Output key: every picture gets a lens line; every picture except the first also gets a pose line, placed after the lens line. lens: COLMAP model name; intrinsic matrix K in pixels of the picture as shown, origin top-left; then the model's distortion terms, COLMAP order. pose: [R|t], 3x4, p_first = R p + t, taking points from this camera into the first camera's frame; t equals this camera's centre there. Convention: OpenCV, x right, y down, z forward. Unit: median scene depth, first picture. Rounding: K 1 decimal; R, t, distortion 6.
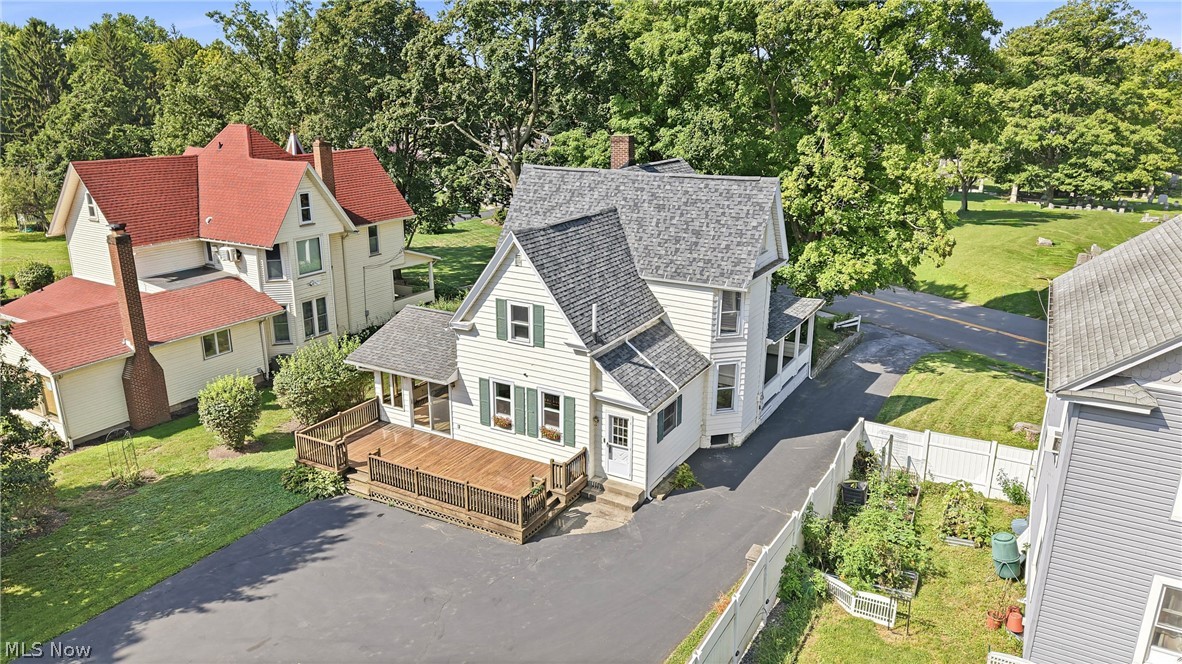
lens RADIAL K [[785.8, 0, 591.0], [0, 785.8, 332.0], [0, 0, 1]] dist [0.137237, -0.356459]
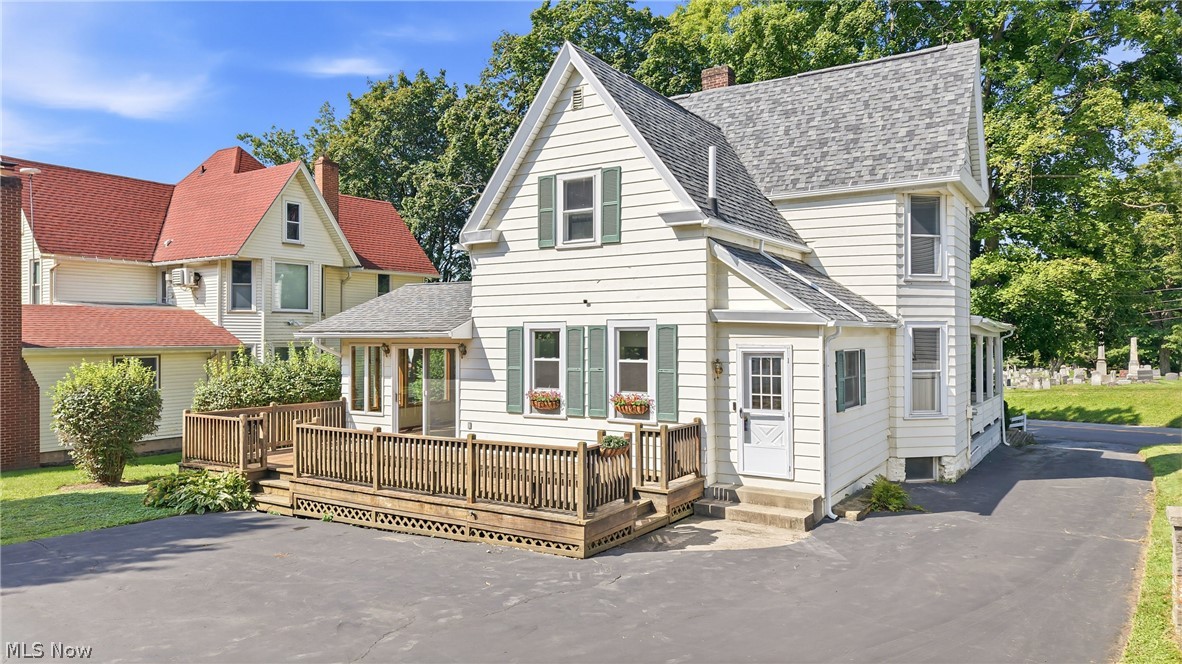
lens RADIAL K [[790.2, 0, 591.0], [0, 790.2, 332.0], [0, 0, 1]] dist [0.049709, -0.086930]
pose [[0.998608, -0.009729, -0.051849, -0.049234], [-0.006228, 0.954232, -0.299002, 0.237711], [0.052385, 0.298909, 0.952843, 0.447968]]
